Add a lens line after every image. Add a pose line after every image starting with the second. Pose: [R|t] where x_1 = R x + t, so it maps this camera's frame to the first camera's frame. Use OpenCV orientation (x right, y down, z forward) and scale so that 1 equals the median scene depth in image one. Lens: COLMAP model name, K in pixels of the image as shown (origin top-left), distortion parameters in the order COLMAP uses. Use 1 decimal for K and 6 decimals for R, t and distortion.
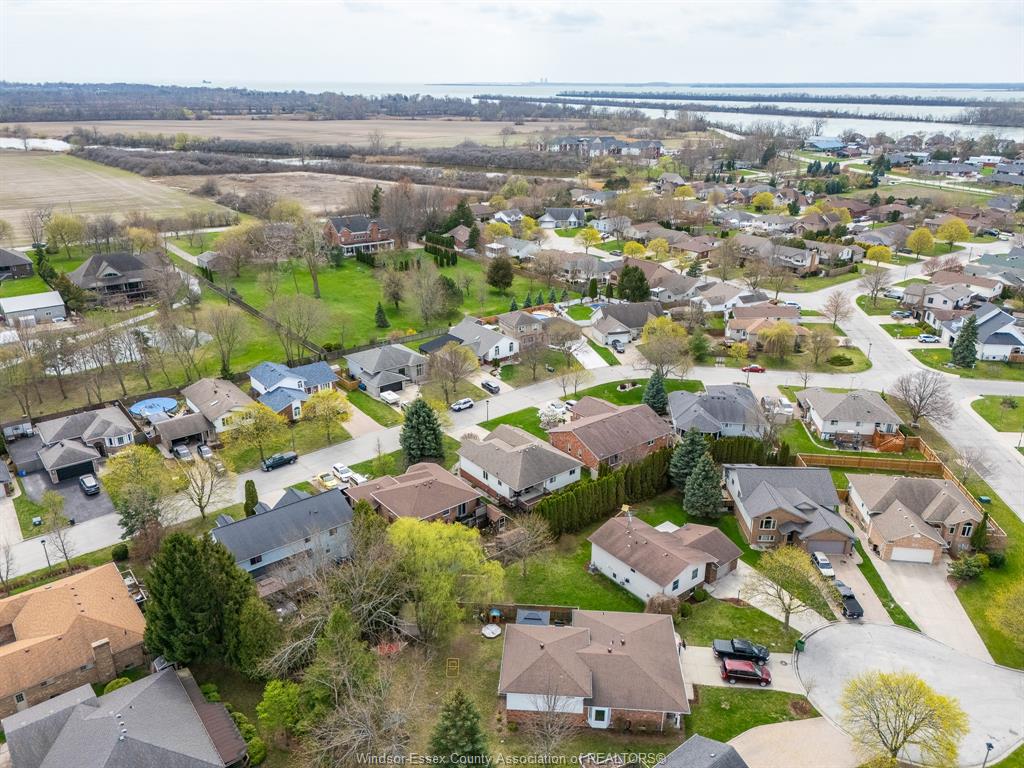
lens RADIAL K [[752.9, 0, 512.0], [0, 752.9, 384.0], [0, 0, 1]] dist [0.067819, -0.056900]
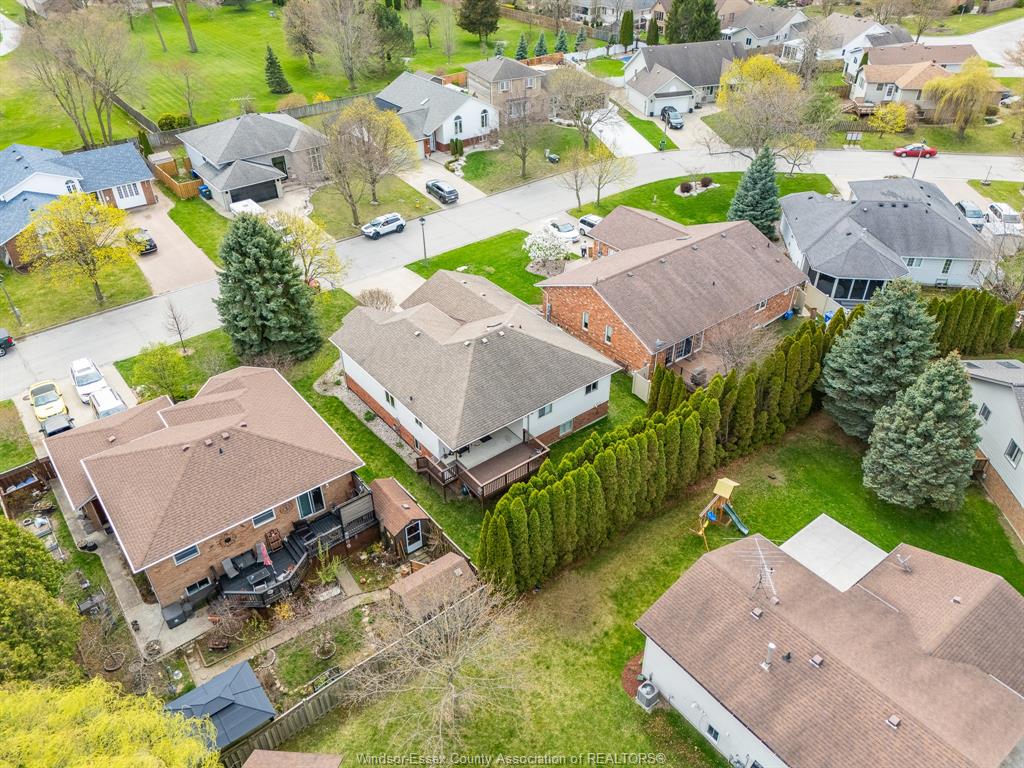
lens RADIAL K [[752.9, 0, 512.0], [0, 752.9, 384.0], [0, 0, 1]] dist [0.067819, -0.056900]
pose [[0.999761, -0.006772, -0.020796, 0.032451], [0.011555, 0.970870, 0.239328, 0.008708], [0.018569, -0.239511, 0.970716, 0.436149]]
